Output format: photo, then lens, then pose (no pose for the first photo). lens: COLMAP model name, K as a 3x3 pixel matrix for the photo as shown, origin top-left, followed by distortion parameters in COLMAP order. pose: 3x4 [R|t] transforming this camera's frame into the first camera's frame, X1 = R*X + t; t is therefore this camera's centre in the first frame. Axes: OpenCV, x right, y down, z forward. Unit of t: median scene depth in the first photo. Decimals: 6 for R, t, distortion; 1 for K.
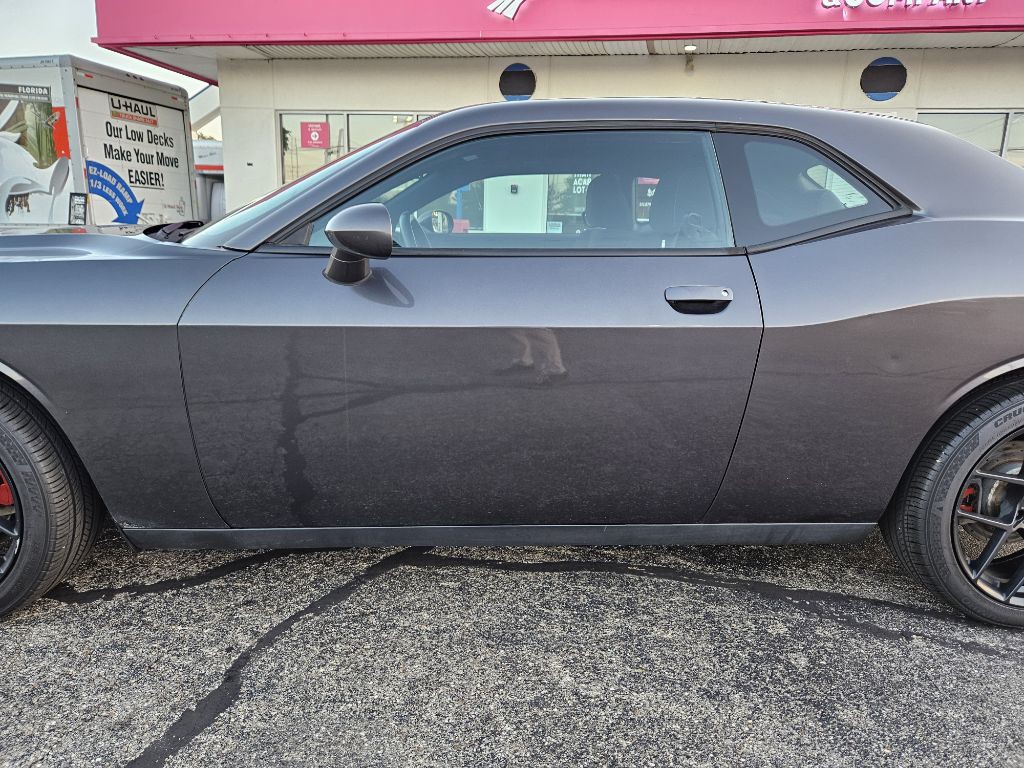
lens RADIAL K [[687.5, 0, 517.4], [0, 687.5, 384.4], [0, 0, 1]] dist [0.061515, -0.051848]
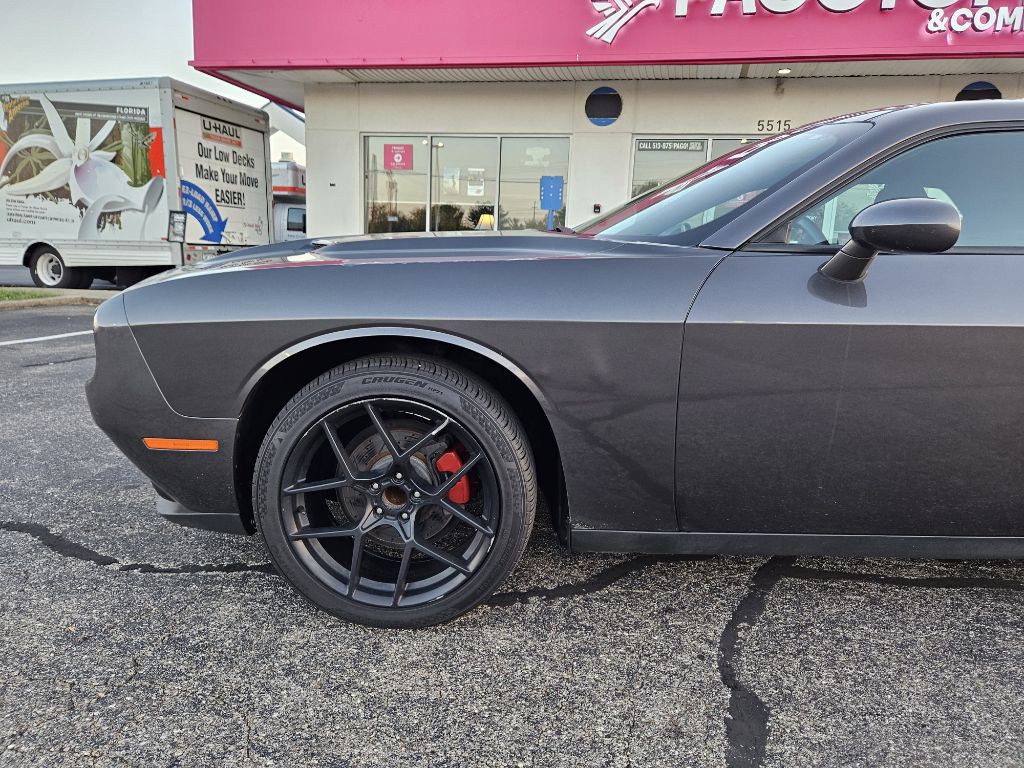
lens RADIAL K [[687.5, 0, 514.3], [0, 687.5, 379.0], [0, 0, 1]] dist [0.061515, -0.051848]
pose [[0.999800, 0.010752, -0.016841, -0.117496], [-0.011411, 0.999152, -0.039567, 0.006124], [0.016402, 0.039751, 0.999075, 0.002331]]
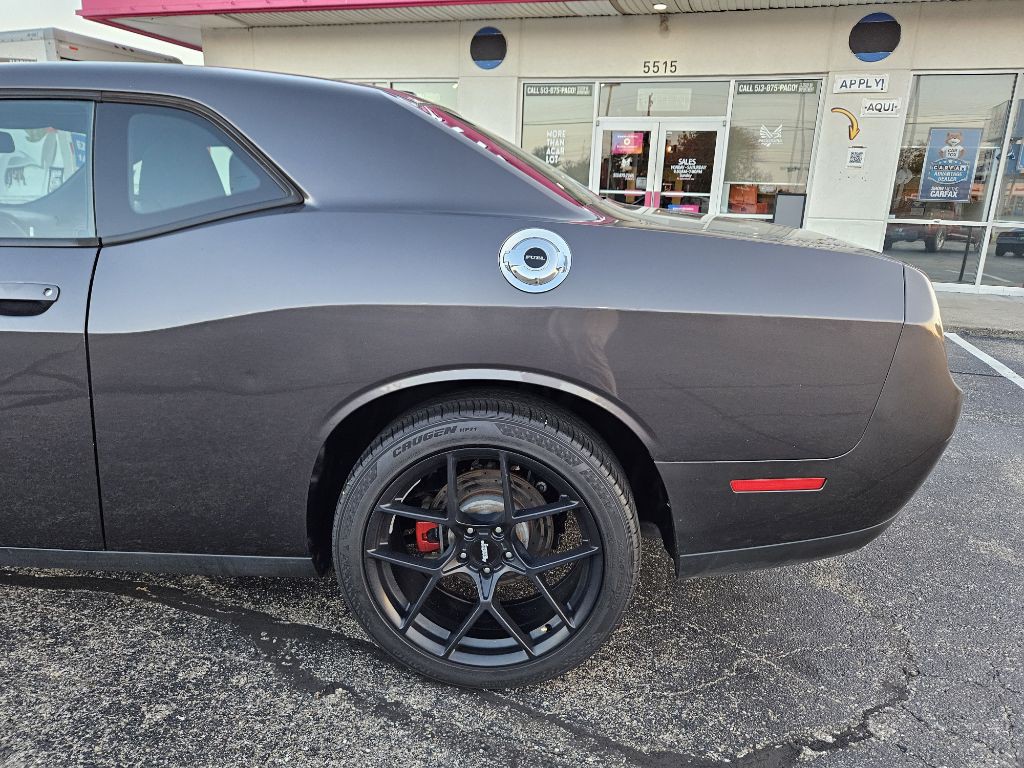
lens RADIAL K [[687.5, 0, 519.8], [0, 687.5, 383.2], [0, 0, 1]] dist [0.061515, -0.051848]
pose [[0.994591, 0.031456, -0.098995, 0.165272], [-0.027554, 0.998798, 0.040540, -0.012039], [0.100151, -0.037593, 0.994262, 0.033048]]
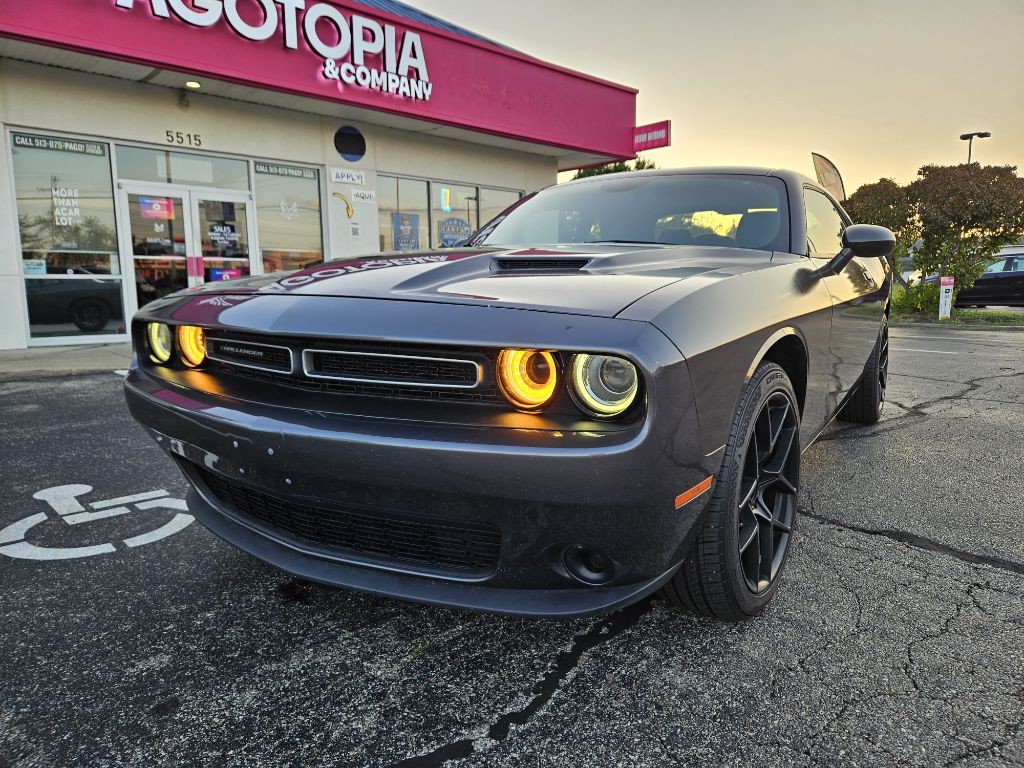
lens RADIAL K [[687.5, 0, 523.3], [0, 687.5, 382.1], [0, 0, 1]] dist [0.061515, -0.051848]
pose [[0.565752, -0.150877, 0.810654, -0.337525], [0.203587, 0.978240, 0.039985, -0.019334], [-0.799048, 0.142417, 0.584158, 0.113769]]
